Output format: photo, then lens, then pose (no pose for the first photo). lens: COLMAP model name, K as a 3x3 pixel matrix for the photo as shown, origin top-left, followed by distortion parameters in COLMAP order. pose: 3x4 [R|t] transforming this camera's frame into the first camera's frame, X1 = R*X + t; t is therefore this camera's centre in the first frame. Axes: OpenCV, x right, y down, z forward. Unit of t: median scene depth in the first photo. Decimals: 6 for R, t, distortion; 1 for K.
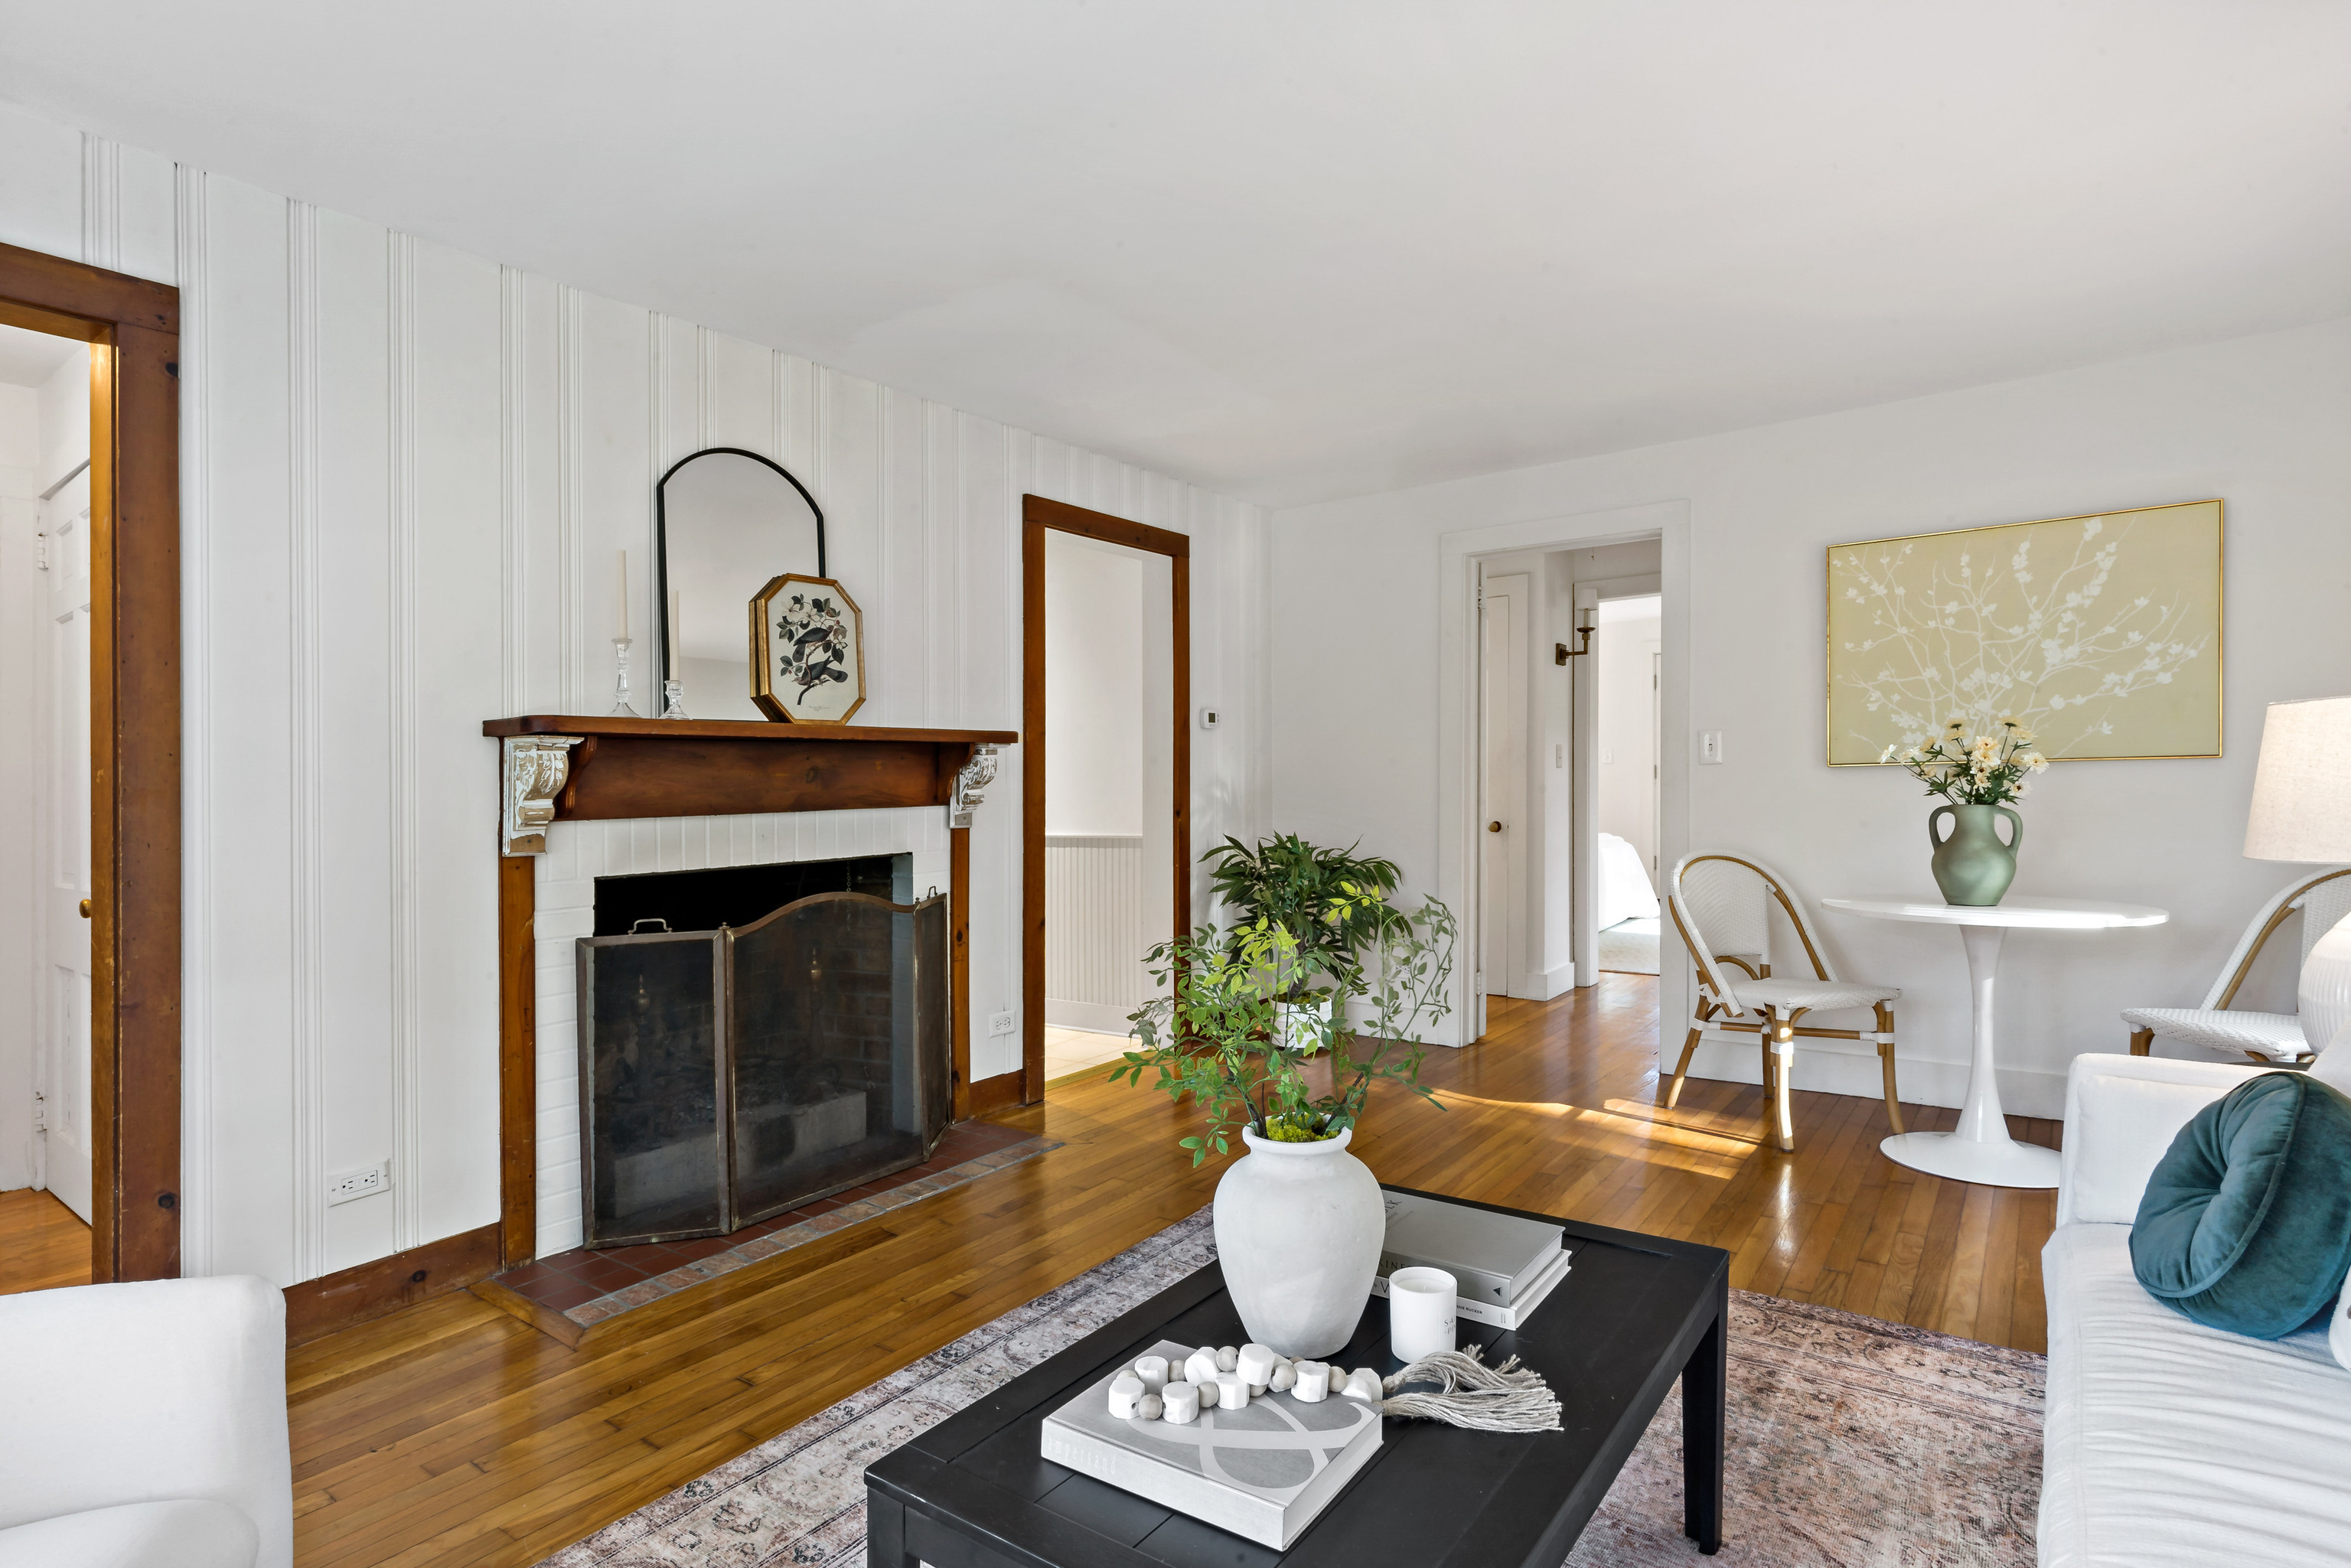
lens RADIAL K [[1196.1, 0, 1177.3], [0, 1196.1, 767.4], [0, 0, 1]] dist [0.004374, 0.000360]
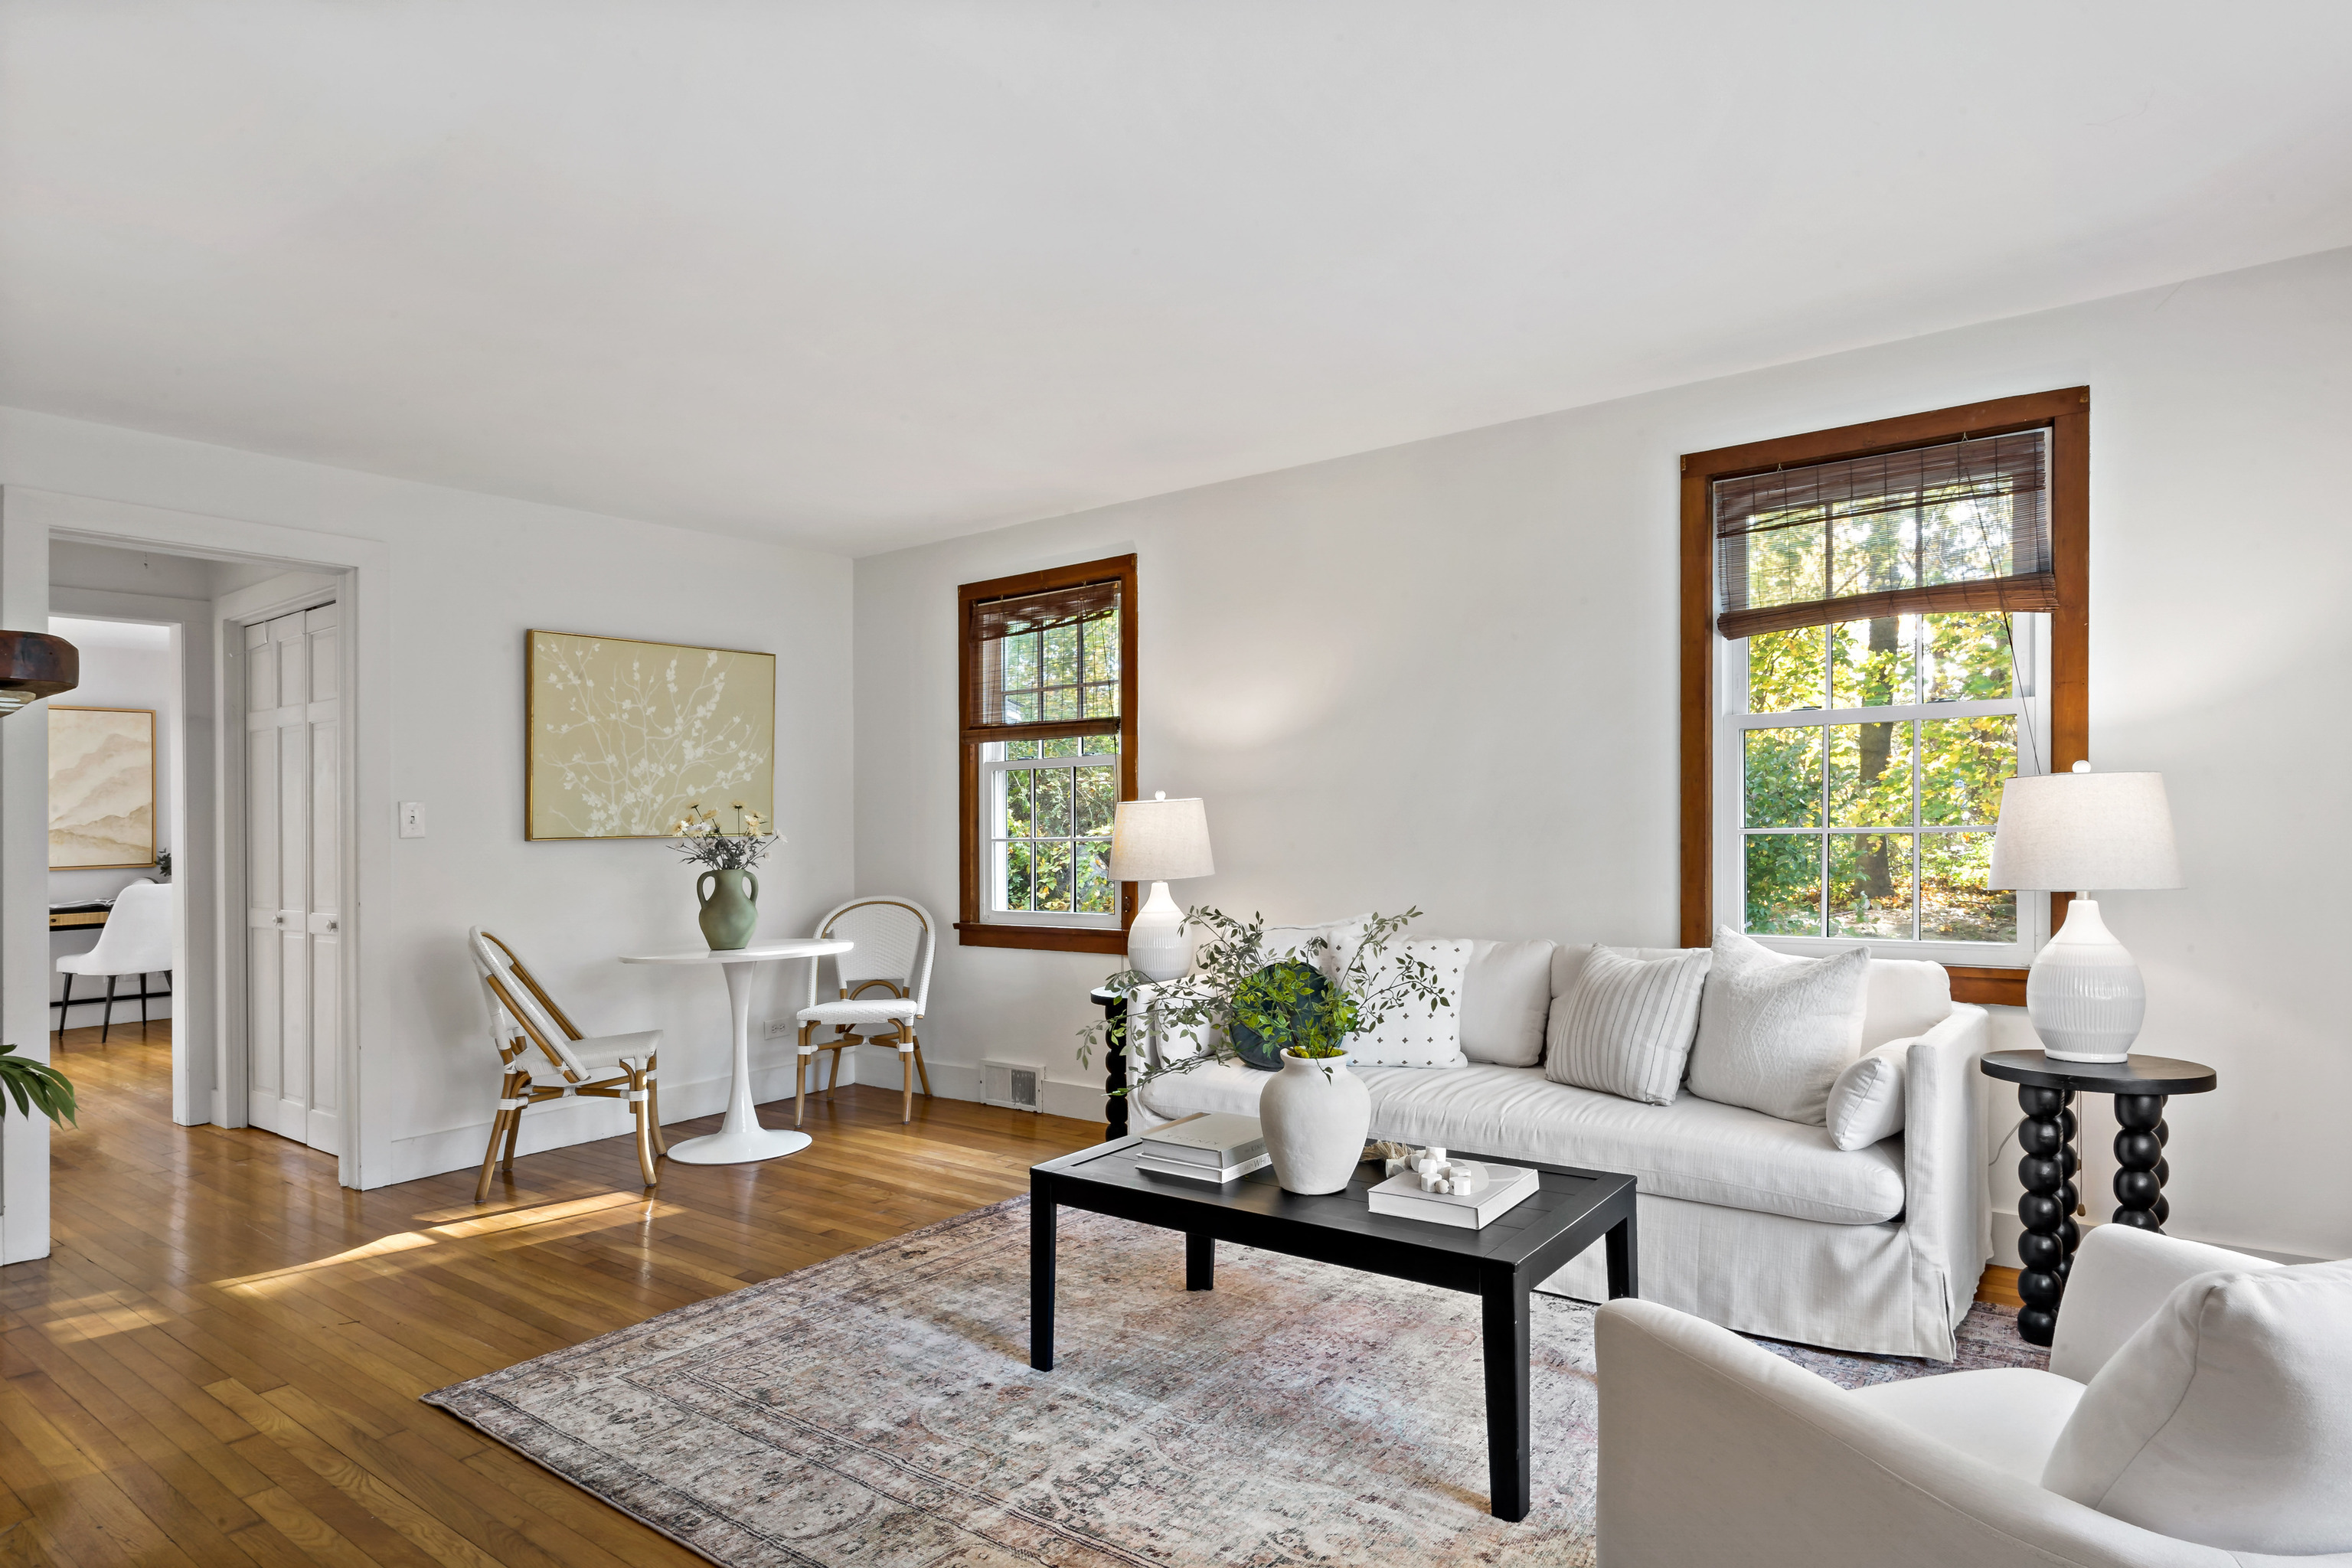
lens RADIAL K [[1292.3, 0, 1200.5], [0, 1292.3, 856.3], [0, 0, 1]] dist [-0.000485, -0.000731]
pose [[0.012686, -0.005354, 0.999905, -0.623702], [0.007851, 0.999955, 0.005254, 0.012439], [-0.999889, 0.007784, 0.012727, 0.438962]]
